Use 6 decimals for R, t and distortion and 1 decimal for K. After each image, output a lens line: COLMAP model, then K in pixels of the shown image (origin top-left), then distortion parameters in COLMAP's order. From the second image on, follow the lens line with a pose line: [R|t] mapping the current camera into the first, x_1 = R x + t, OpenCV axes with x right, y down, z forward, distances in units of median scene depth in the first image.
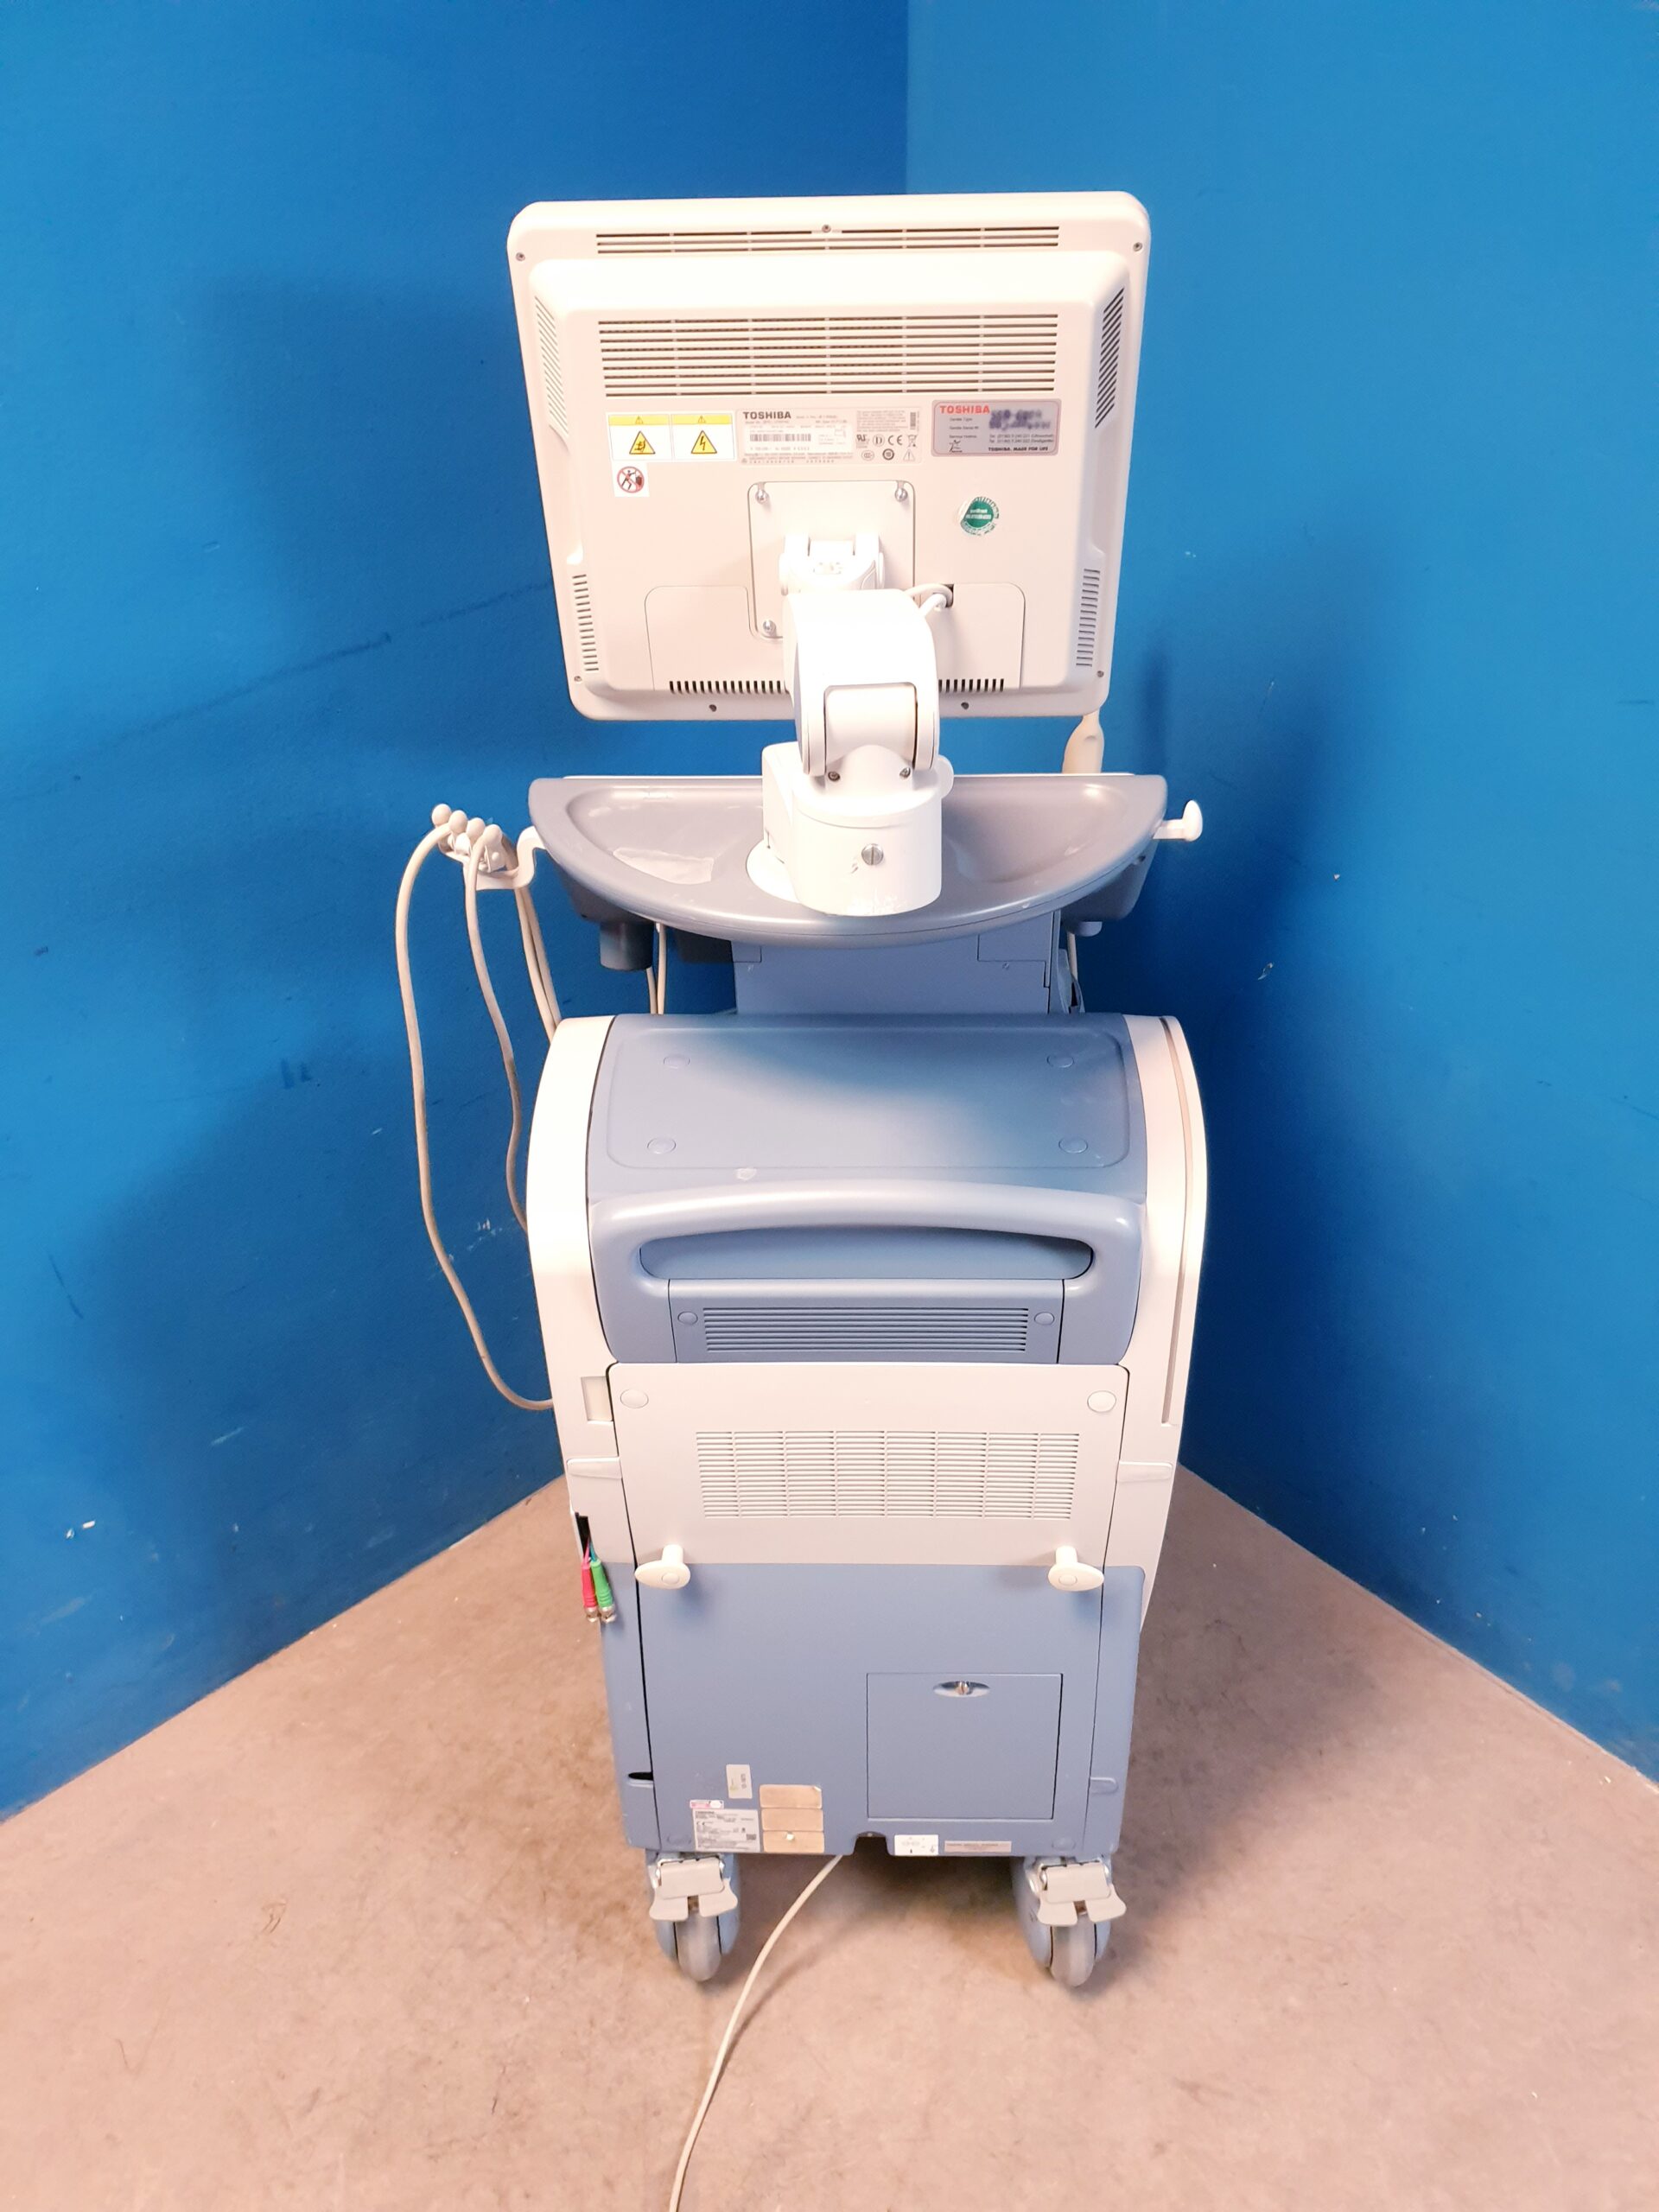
lens RADIAL K [[1696.2, 0, 834.0], [0, 1696.2, 1106.3], [0, 0, 1]] dist [-0.044497, 0.084549]
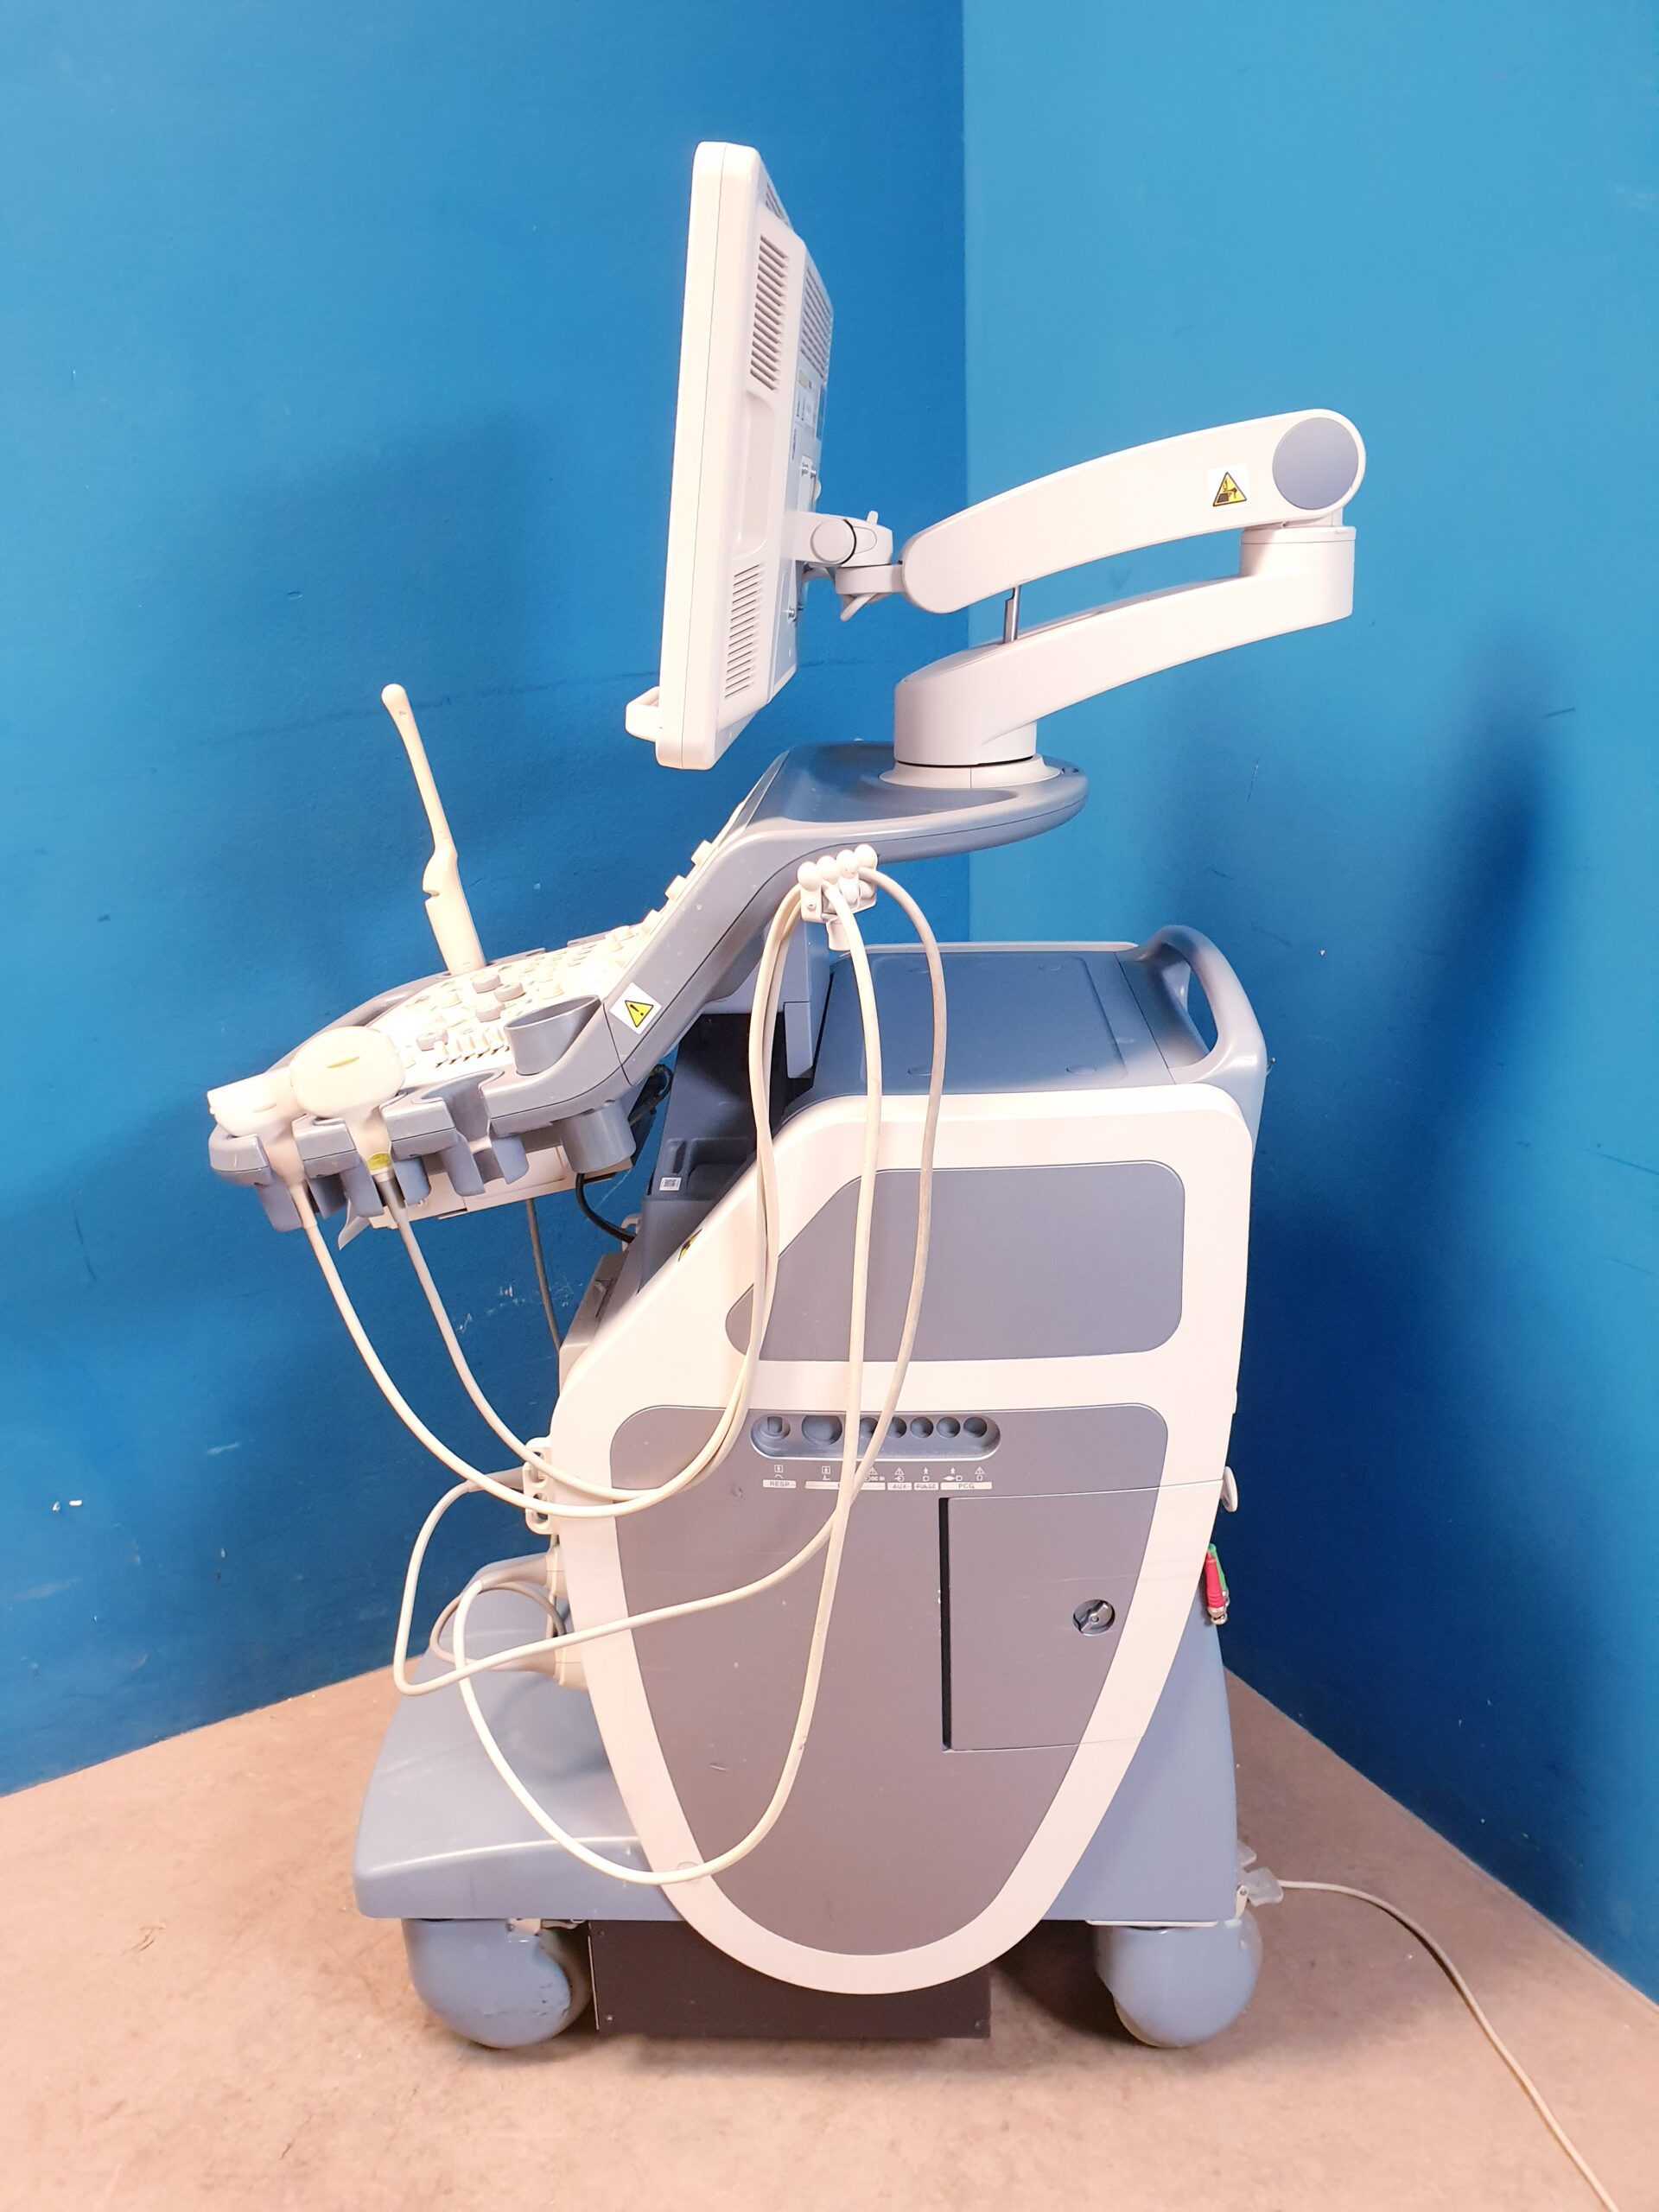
lens RADIAL K [[1672.4, 0, 835.3], [0, 1672.4, 1098.0], [0, 0, 1]] dist [0.014507, 0.002420]
pose [[0.975638, 0.054269, -0.212570, 0.237325], [-0.109222, 0.960462, -0.256094, 0.233967], [0.190267, 0.273072, 0.942990, 0.041530]]
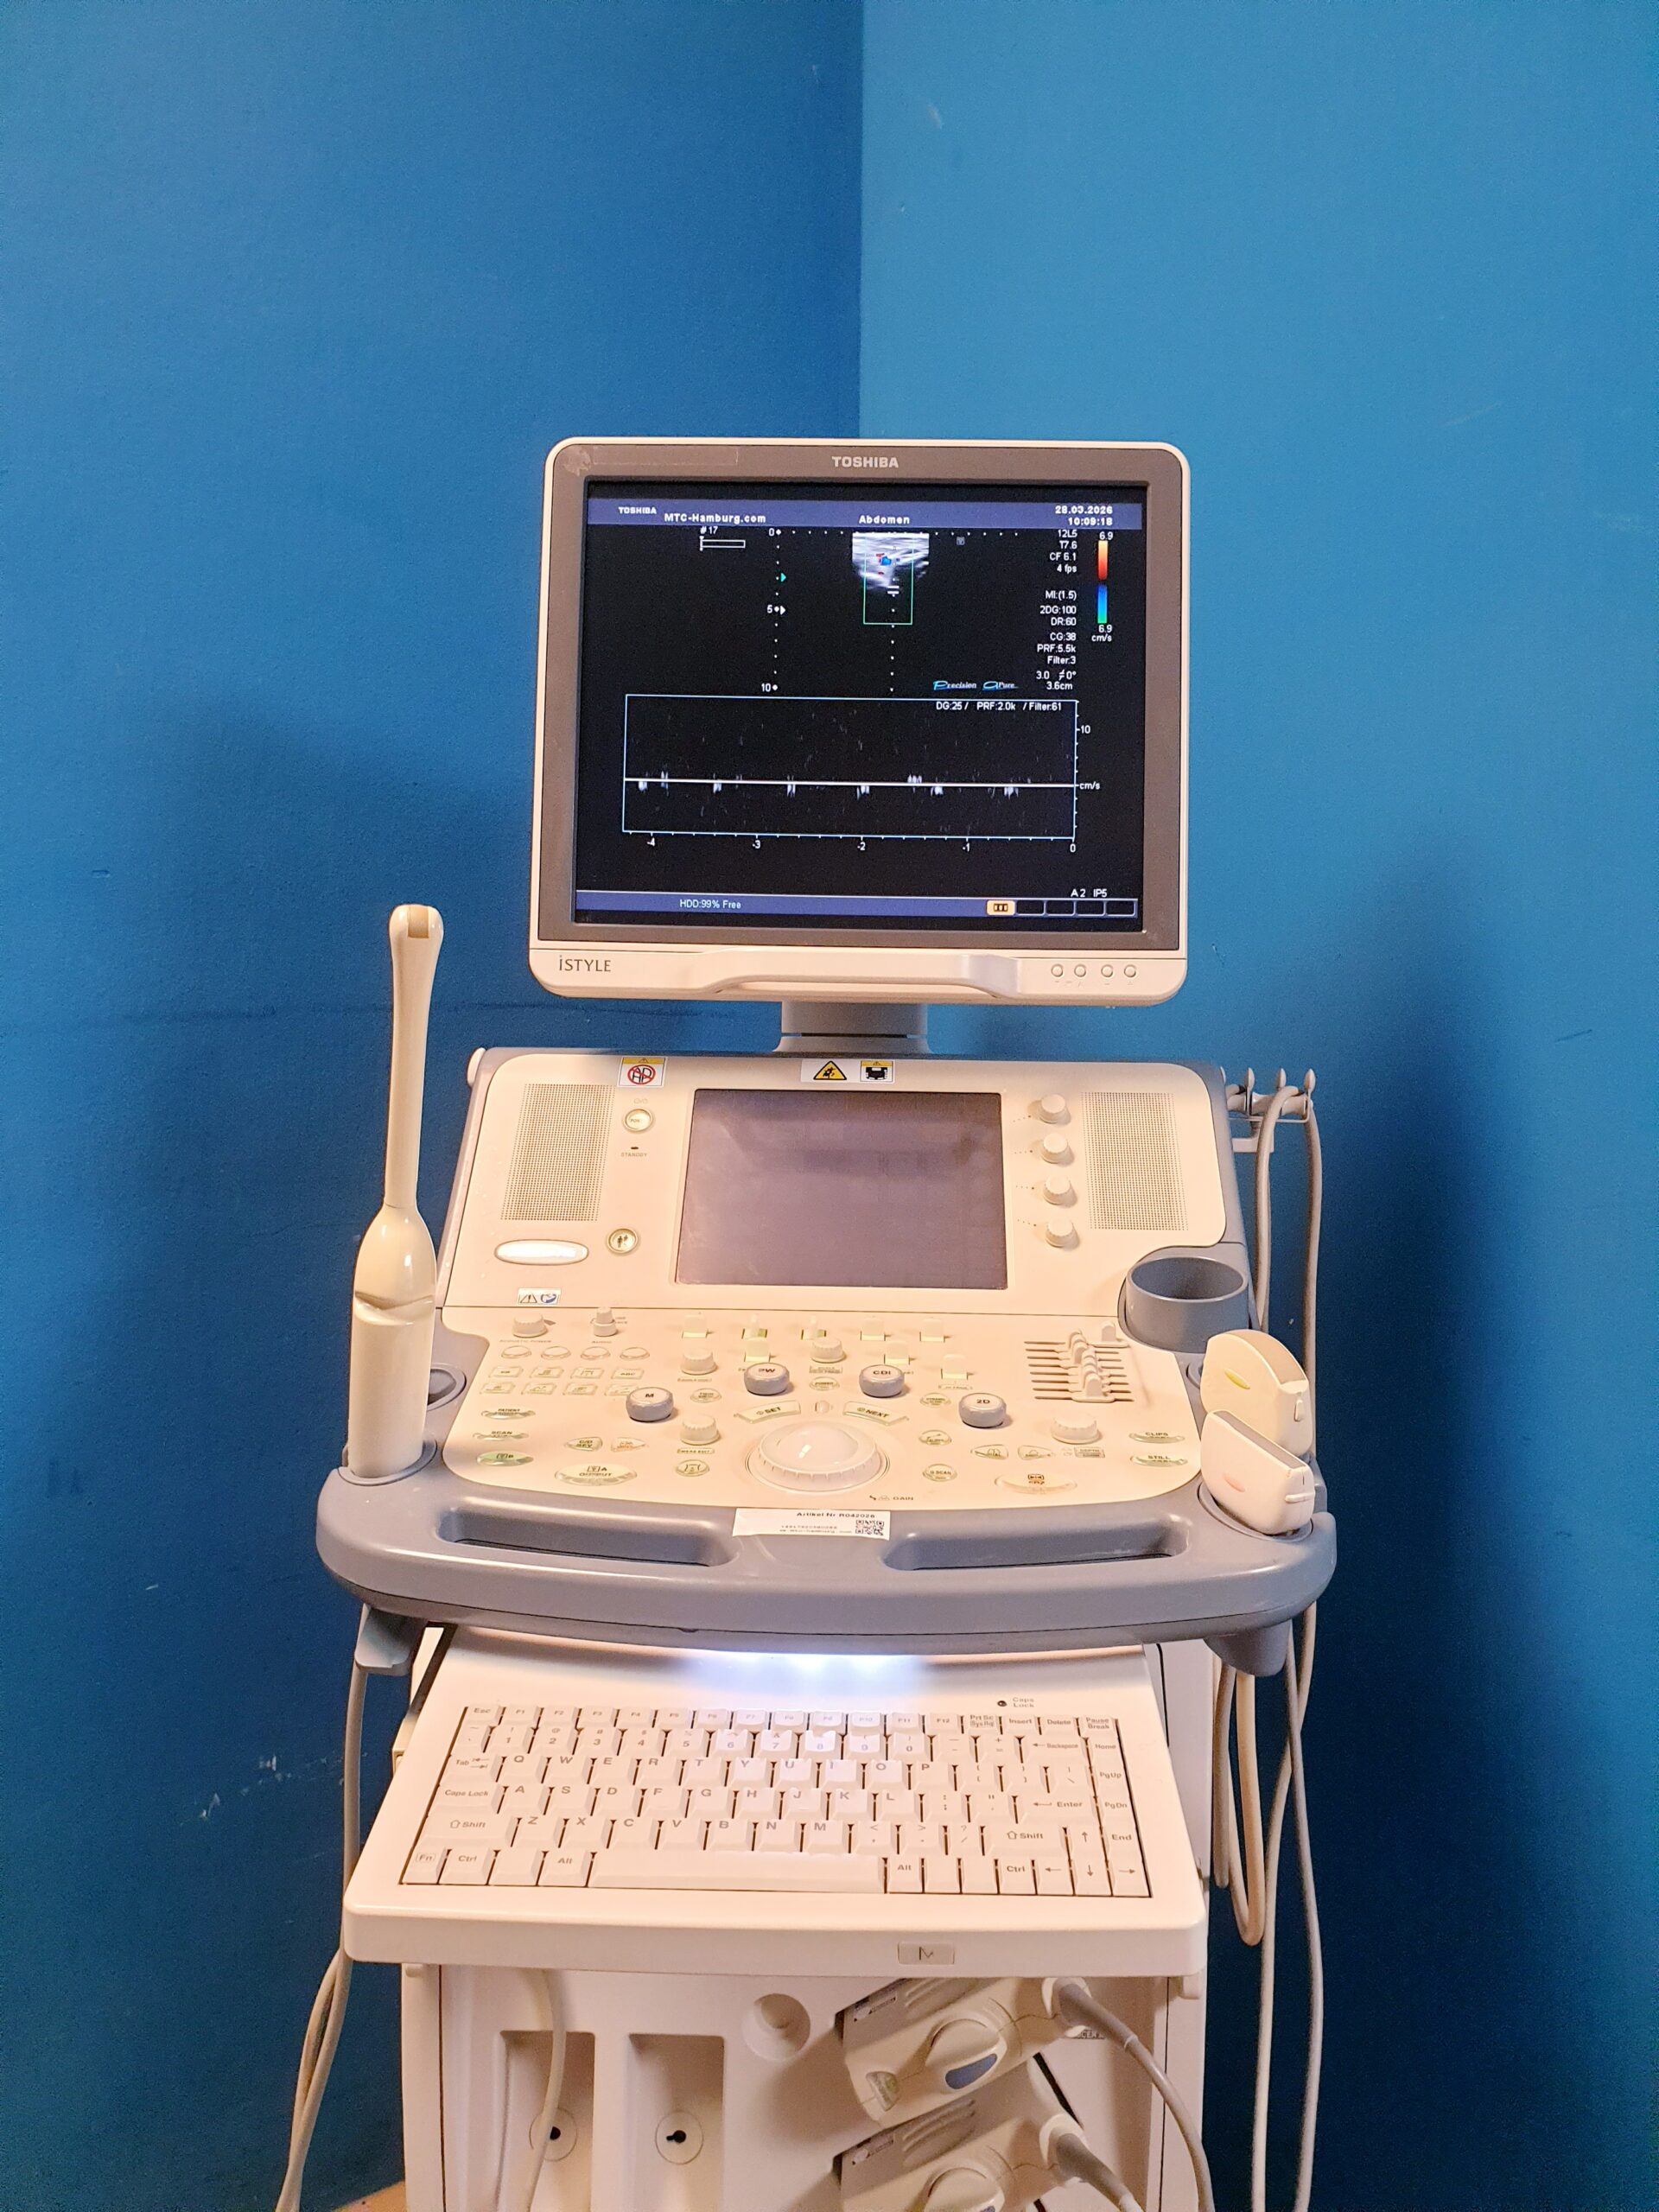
lens RADIAL K [[1657.7, 0, 842.0], [0, 1657.7, 1137.9], [0, 0, 1]] dist [0.108073, -0.182058]
pose [[0.996976, 0.035848, -0.068945, 0.126214], [-0.066392, 0.853996, -0.516026, 0.249800], [0.040380, 0.519043, 0.853794, 0.207107]]
